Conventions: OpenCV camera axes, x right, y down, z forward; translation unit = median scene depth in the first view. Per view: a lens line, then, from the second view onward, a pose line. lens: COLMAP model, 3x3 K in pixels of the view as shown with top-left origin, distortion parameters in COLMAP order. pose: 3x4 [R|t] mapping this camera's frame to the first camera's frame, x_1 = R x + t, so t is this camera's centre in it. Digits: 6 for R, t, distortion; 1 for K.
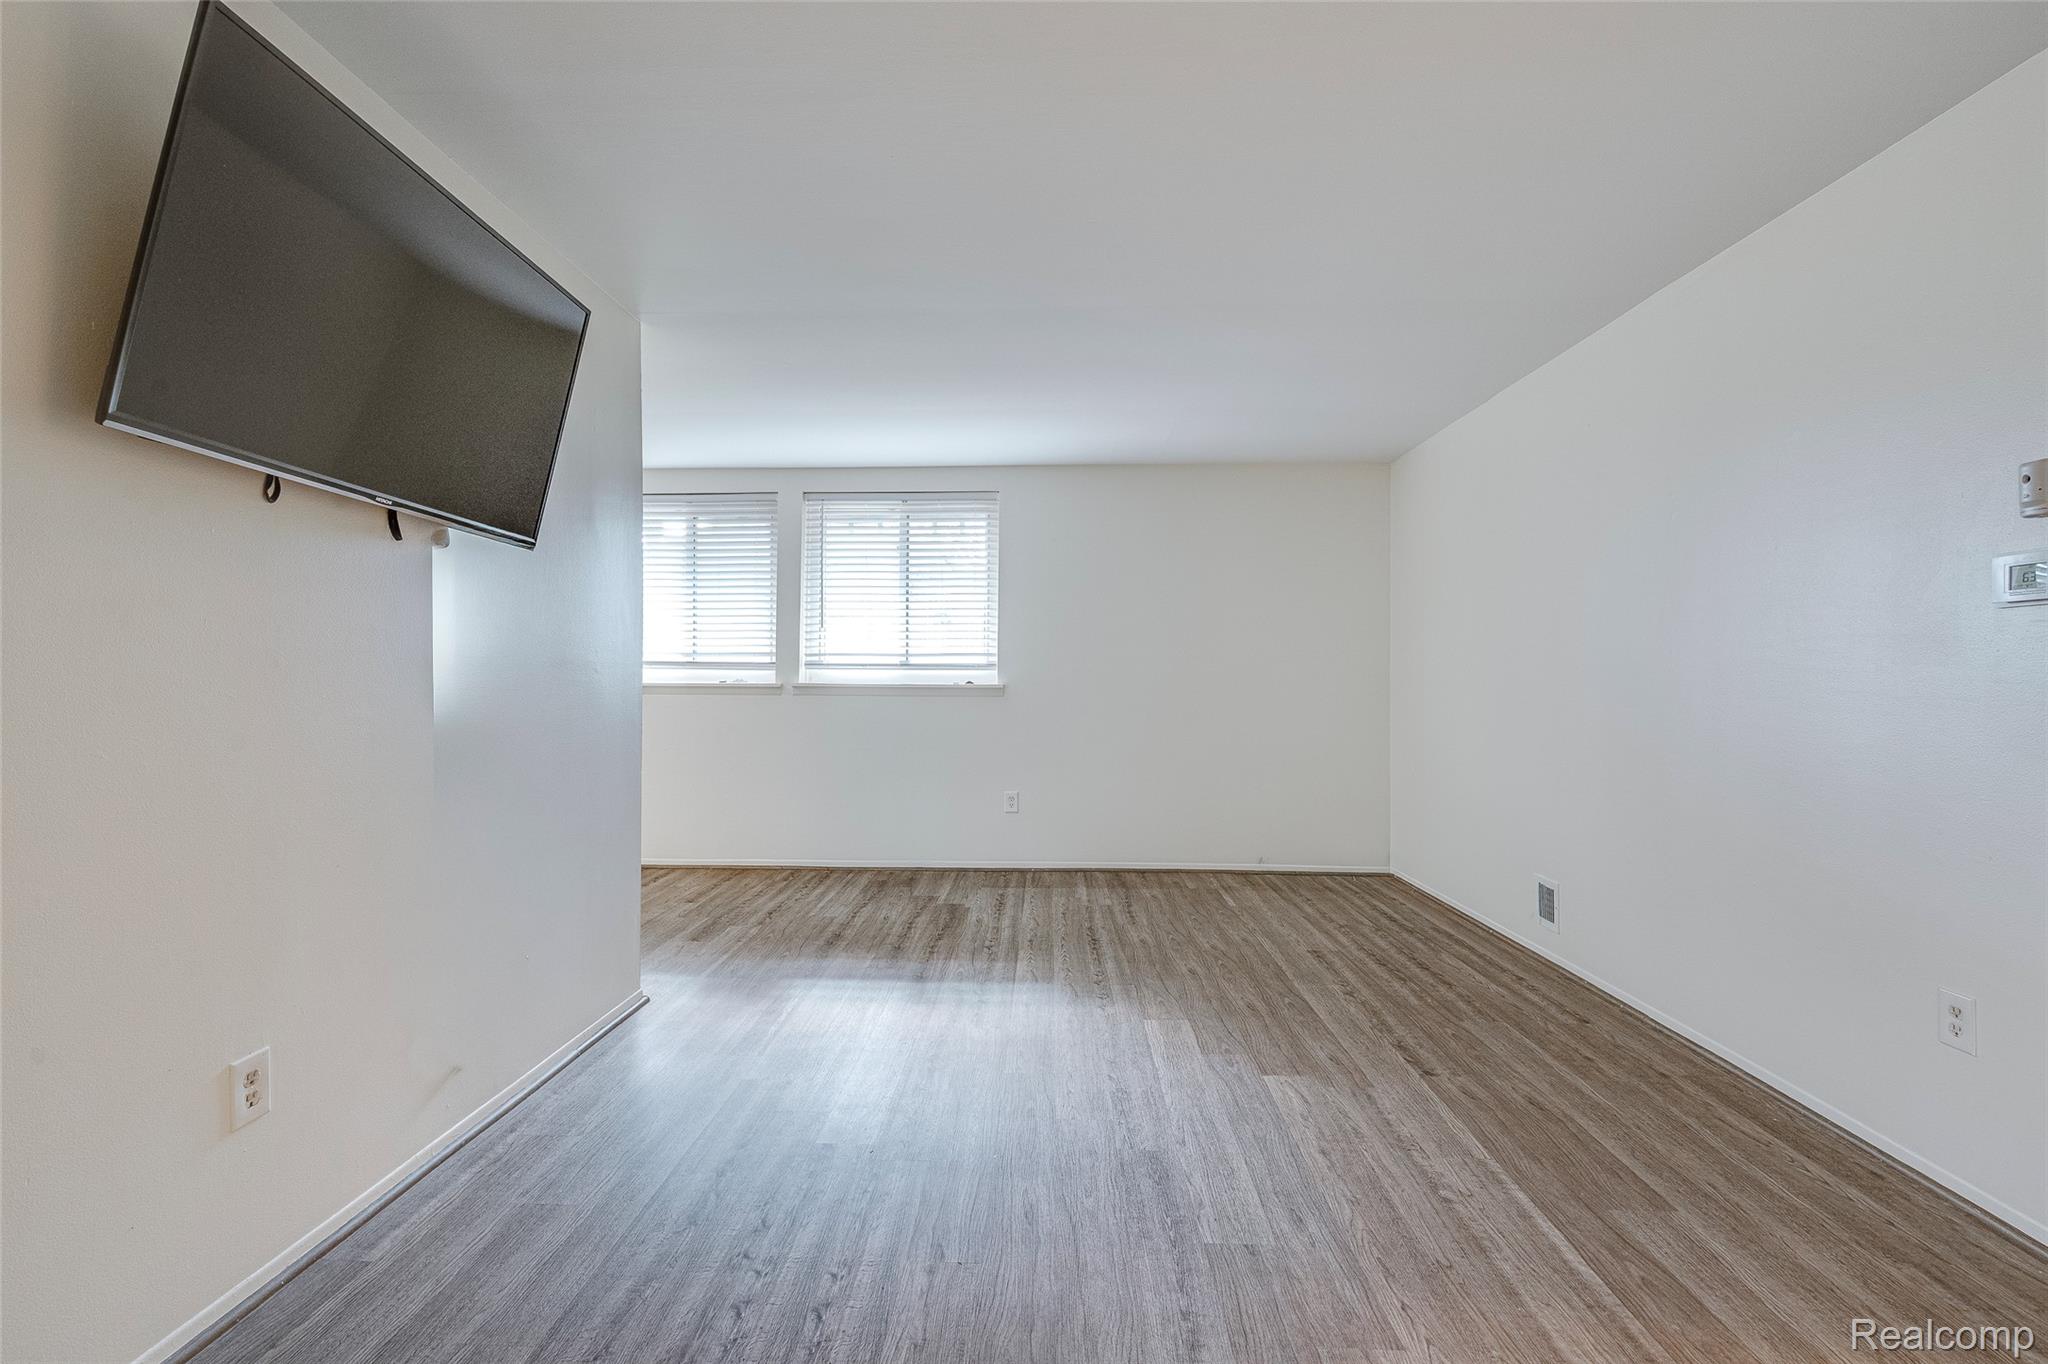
lens RADIAL K [[956.8, 0, 1020.6], [0, 956.8, 674.2], [0, 0, 1]] dist [-0.011134, 0.008789]
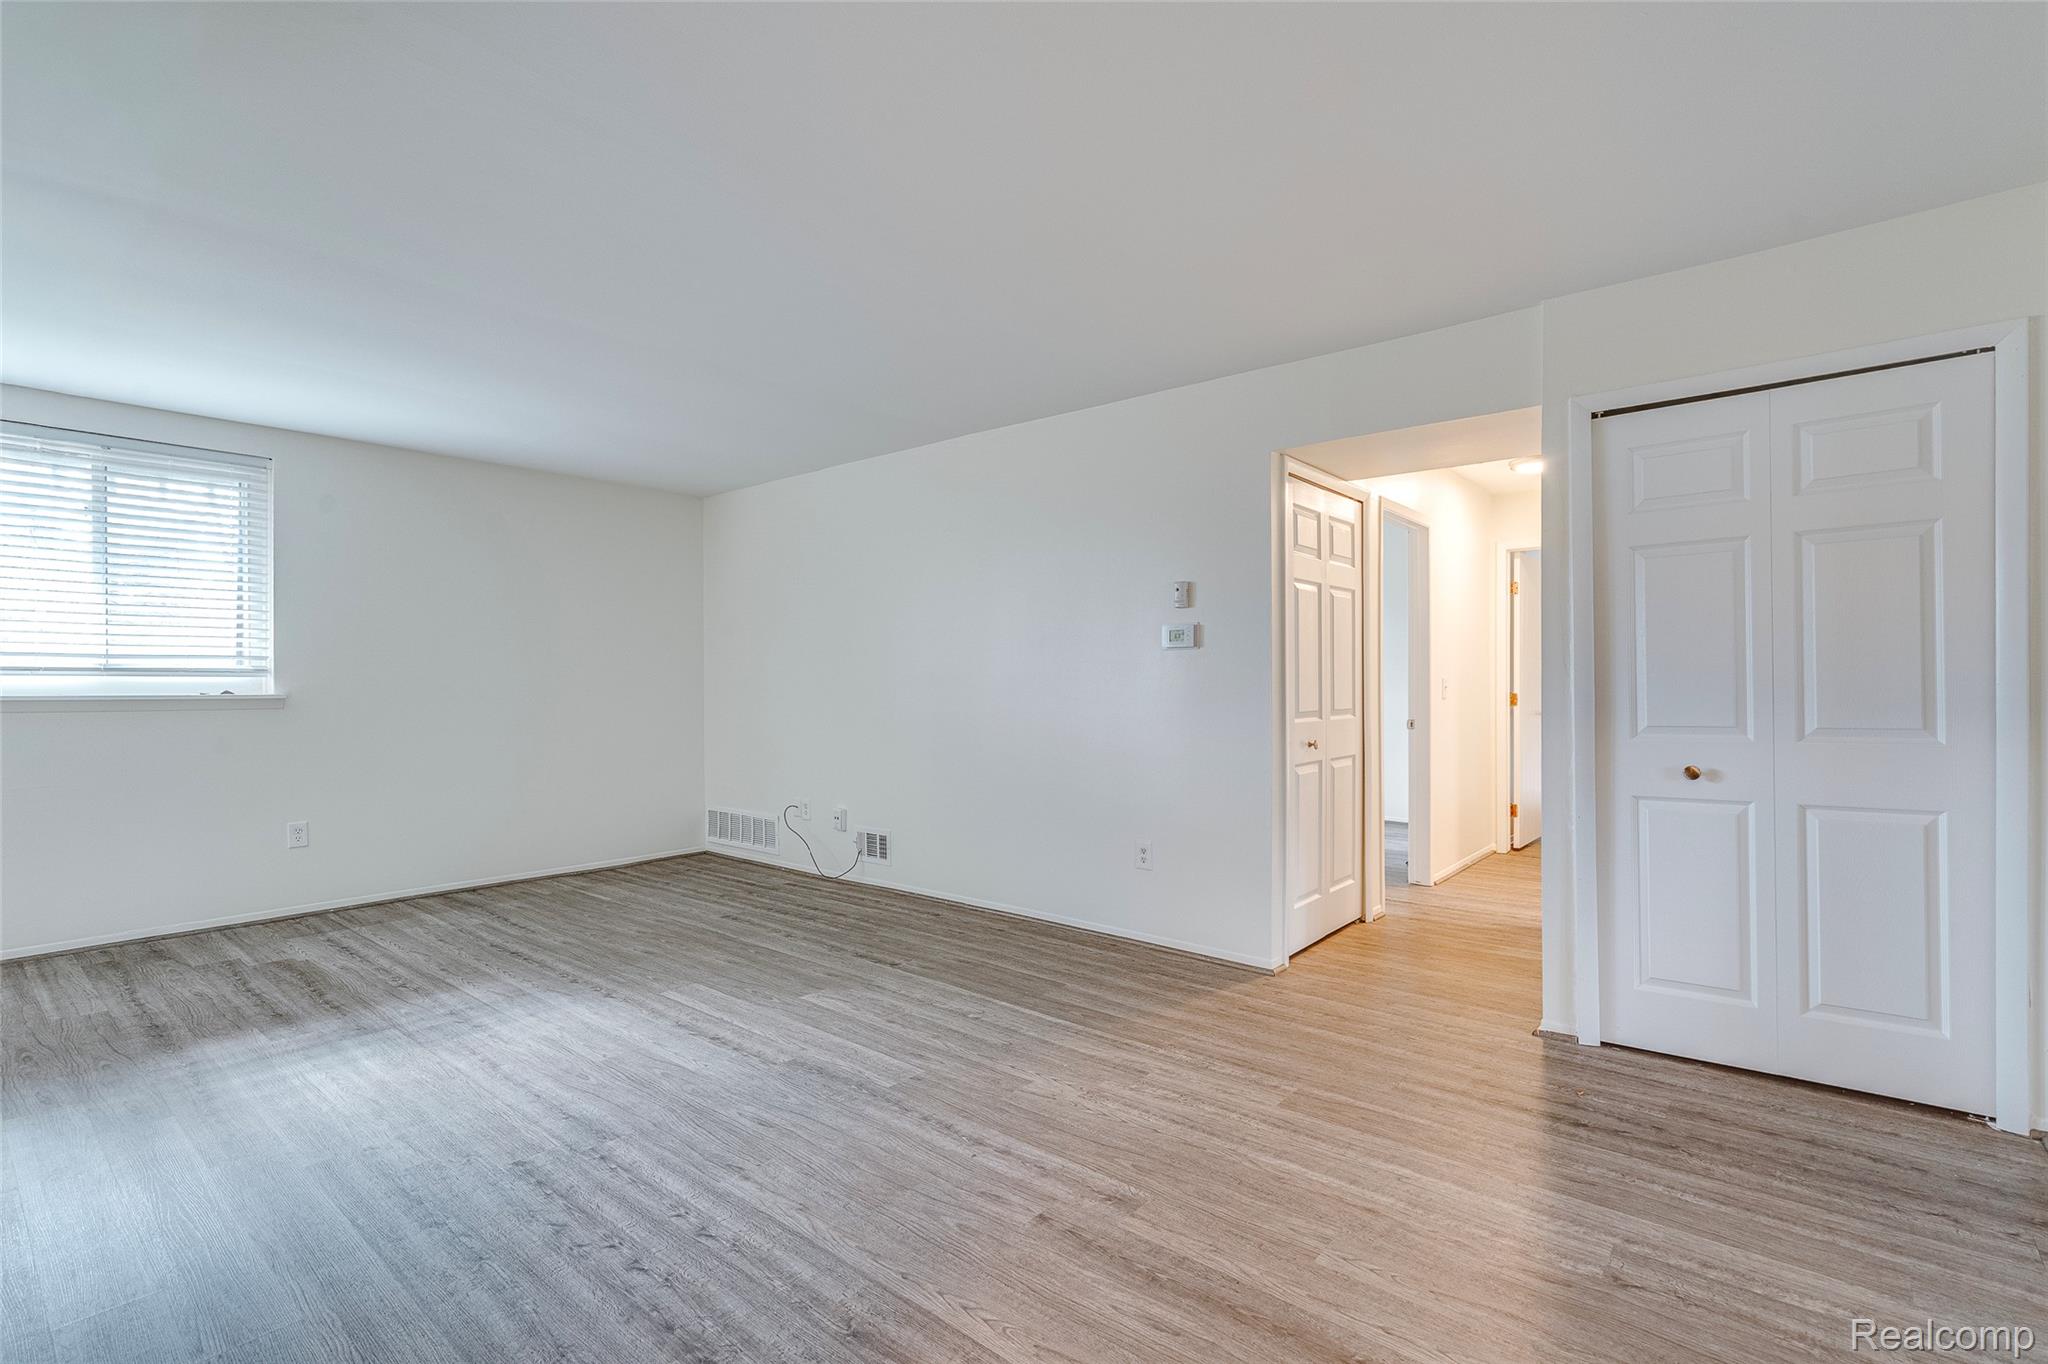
lens RADIAL K [[933.8, 0, 1027.5], [0, 933.8, 690.3], [0, 0, 1]] dist [-0.003040, 0.000026]
pose [[0.609226, -0.008251, 0.792954, -0.392657], [-0.000230, 0.999944, 0.010581, -0.002200], [-0.792997, -0.006629, 0.609190, 0.000925]]
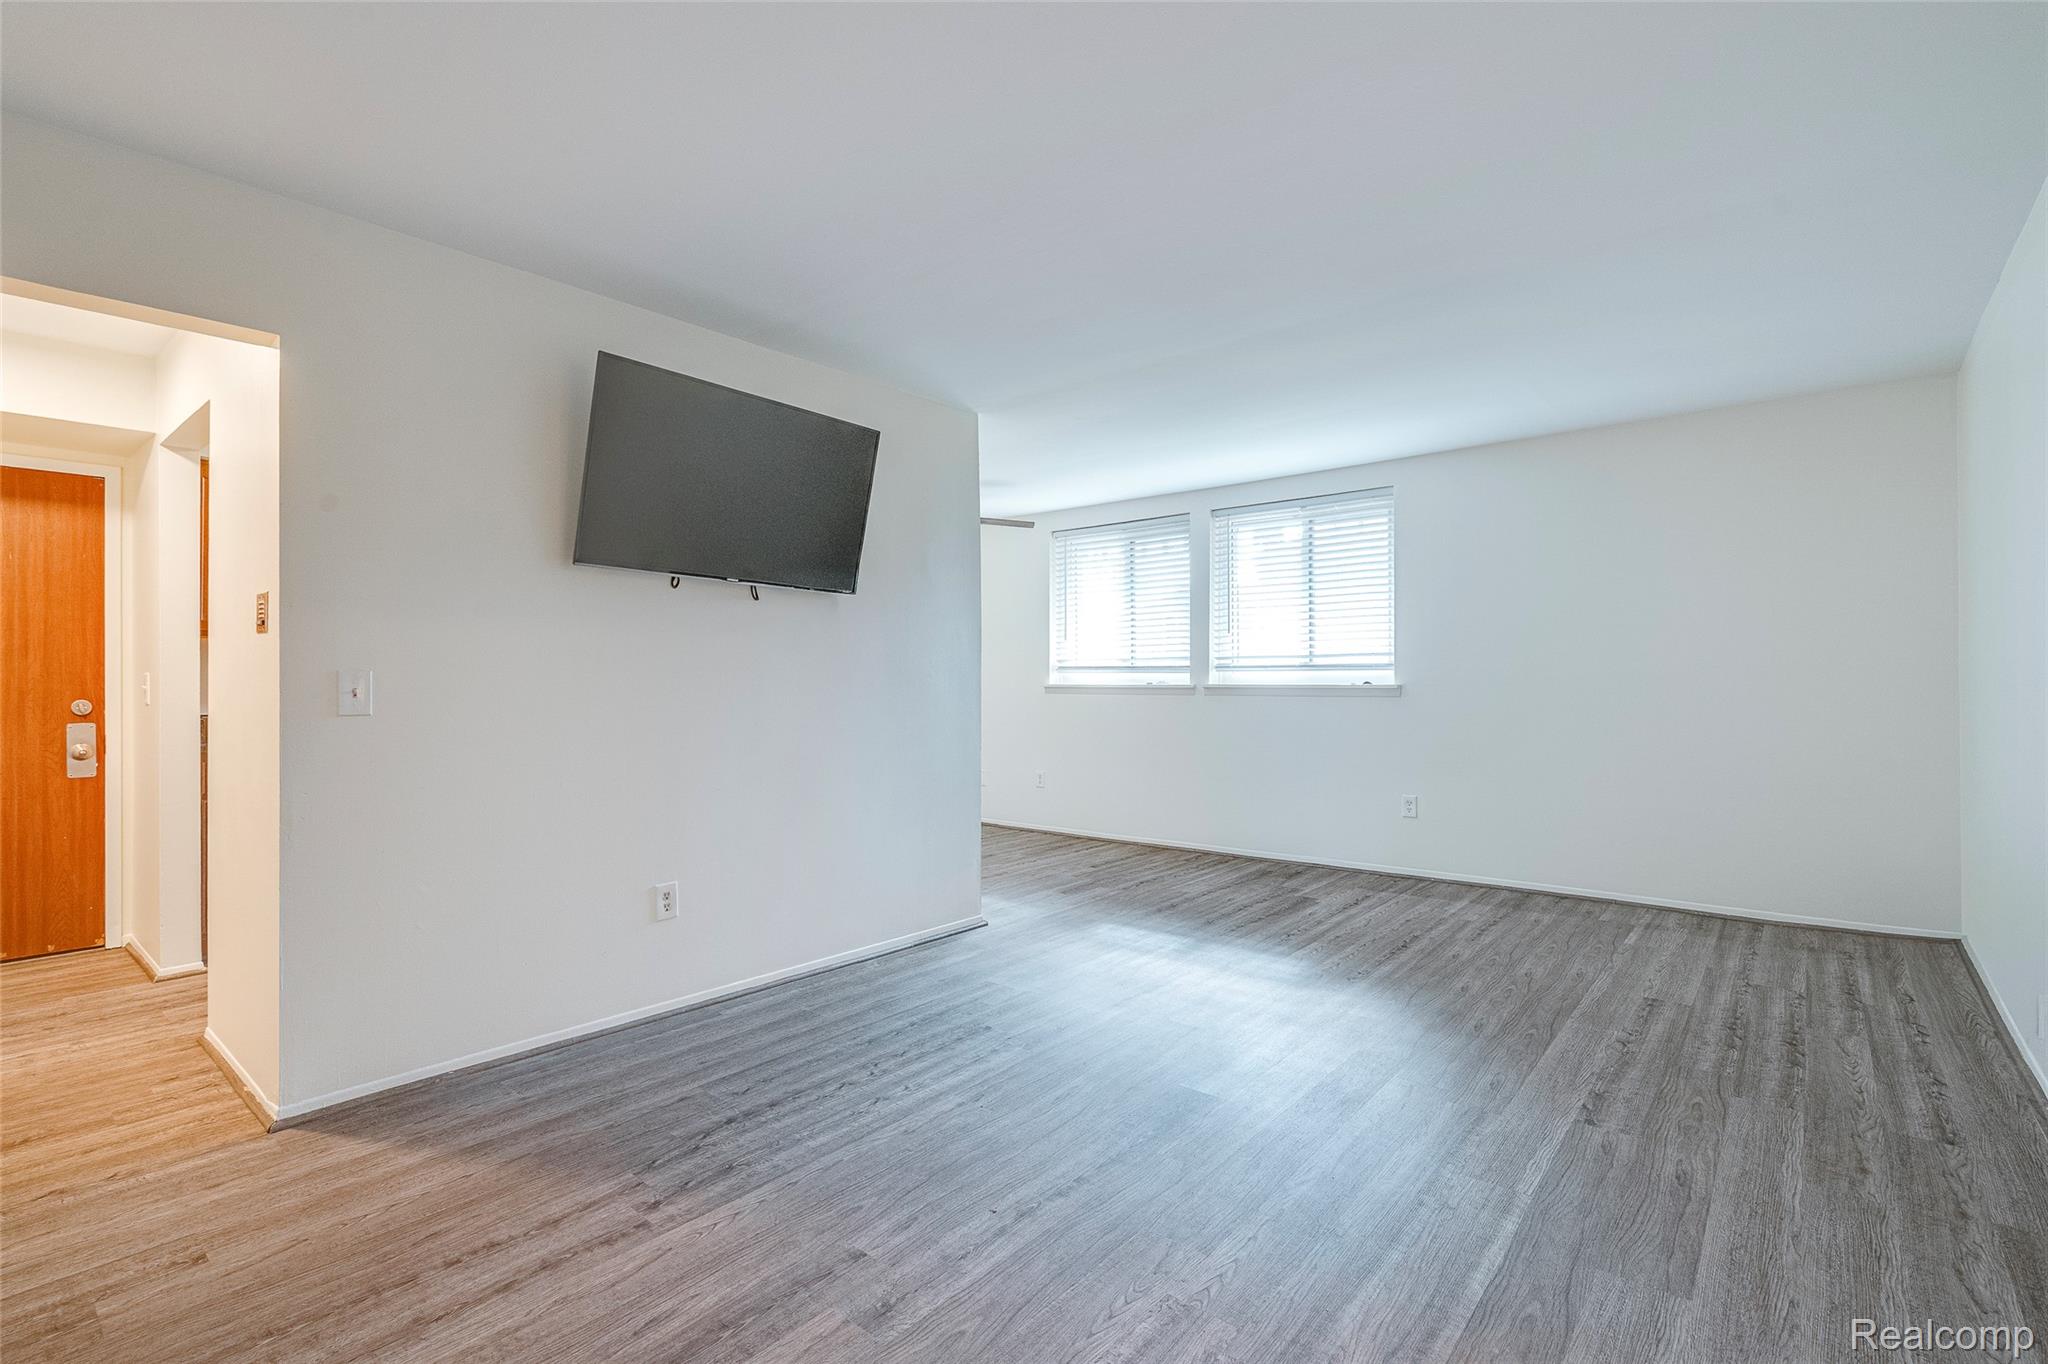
lens RADIAL K [[961.5, 0, 980.4], [0, 961.5, 682.1], [0, 0, 1]] dist [0.000384, 0.000260]
pose [[0.772698, -0.006376, -0.634741, 0.401987], [0.010498, 0.999941, 0.002735, 0.001542], [0.634687, -0.008777, 0.772720, -0.031632]]
